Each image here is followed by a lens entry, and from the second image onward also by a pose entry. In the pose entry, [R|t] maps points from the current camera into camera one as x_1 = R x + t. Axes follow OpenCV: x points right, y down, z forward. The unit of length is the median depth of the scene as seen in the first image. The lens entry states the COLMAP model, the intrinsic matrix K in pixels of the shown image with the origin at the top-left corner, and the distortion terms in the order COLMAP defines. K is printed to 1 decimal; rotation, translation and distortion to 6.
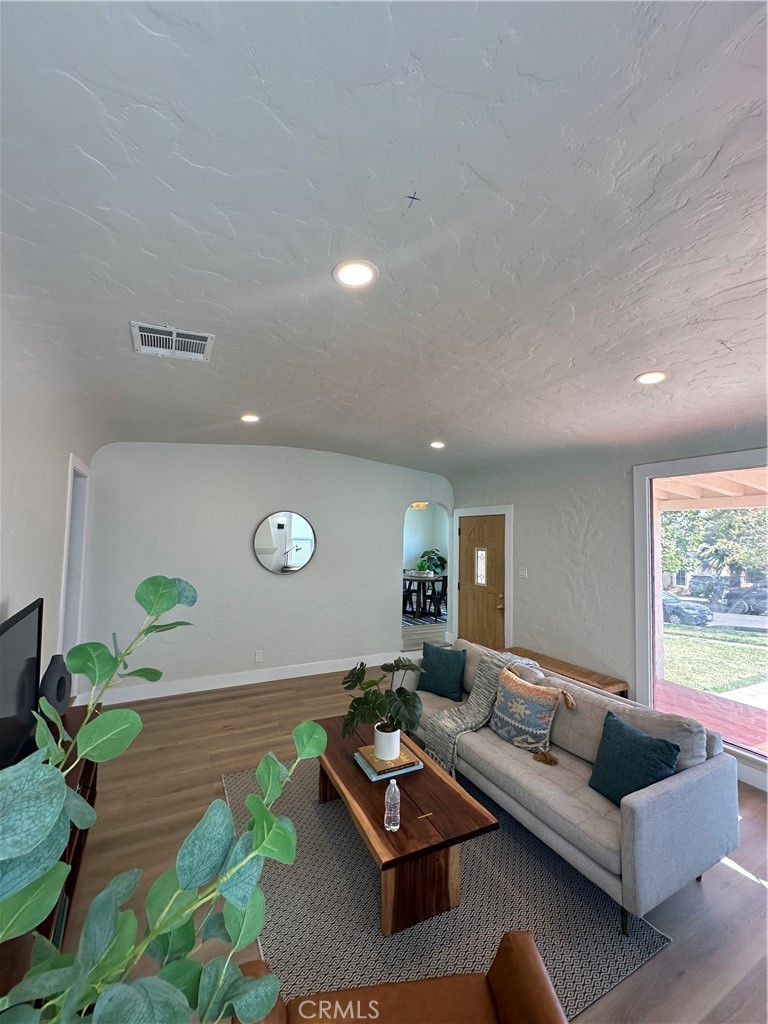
lens RADIAL K [[411.4, 0, 382.6], [0, 411.4, 511.9], [0, 0, 1]] dist [-0.000989, -0.000099]
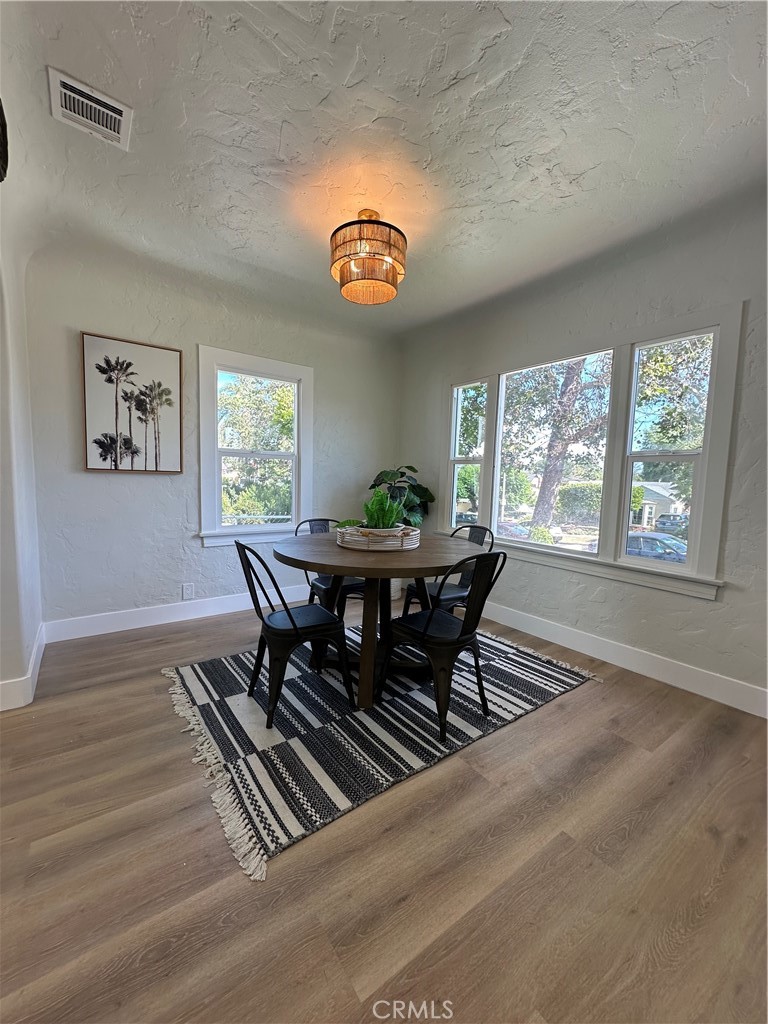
lens RADIAL K [[411.4, 0, 384.5], [0, 411.4, 511.0], [0, 0, 1]] dist [-0.000989, -0.000099]
pose [[0.988347, -0.006013, 0.152097, 0.046461], [-0.016293, 0.989300, 0.144984, 0.077109], [-0.151341, -0.145773, 0.977674, 0.615604]]
